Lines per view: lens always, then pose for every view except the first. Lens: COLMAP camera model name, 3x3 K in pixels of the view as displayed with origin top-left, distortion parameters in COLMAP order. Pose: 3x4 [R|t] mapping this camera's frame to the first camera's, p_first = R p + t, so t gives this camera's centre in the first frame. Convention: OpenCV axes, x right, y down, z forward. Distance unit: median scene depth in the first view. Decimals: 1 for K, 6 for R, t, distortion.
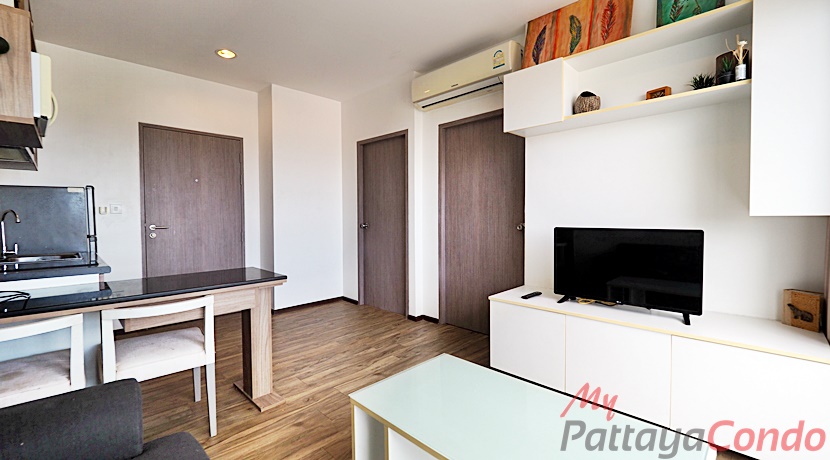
lens RADIAL K [[351.4, 0, 403.5], [0, 351.4, 225.3], [0, 0, 1]] dist [0.000409, -0.000371]
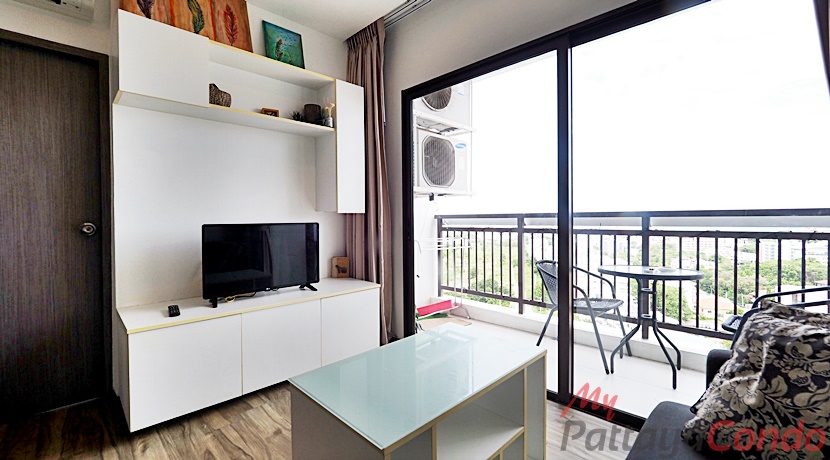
lens RADIAL K [[351.4, 0, 403.5], [0, 351.4, 225.3], [0, 0, 1]] dist [0.000409, -0.000371]
pose [[0.020028, -0.015347, 0.999682, -0.338427], [0.029813, 0.999447, 0.014746, 0.007925], [-0.999355, 0.029508, 0.020475, 0.358304]]
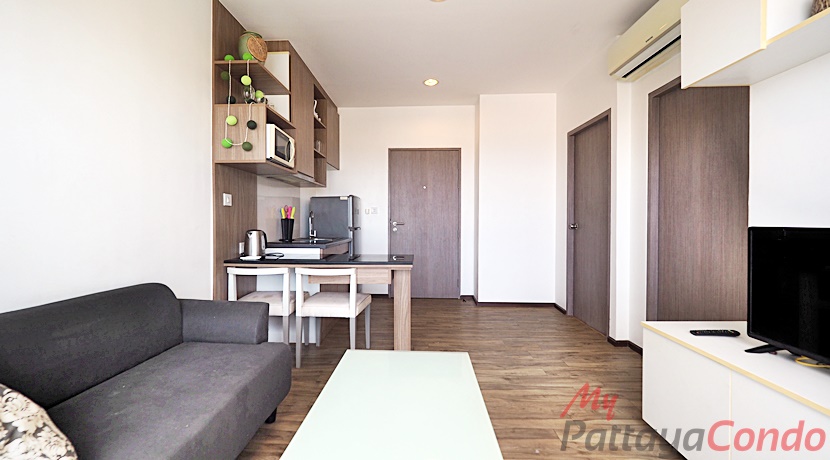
lens RADIAL K [[359.4, 0, 411.3], [0, 359.4, 222.2], [0, 0, 1]] dist [-0.000219, -0.000416]
pose [[0.674524, 0.008618, -0.738203, 0.354419], [-0.025148, 0.999620, -0.011309, 0.014276], [0.737824, 0.026192, 0.674484, 0.110584]]
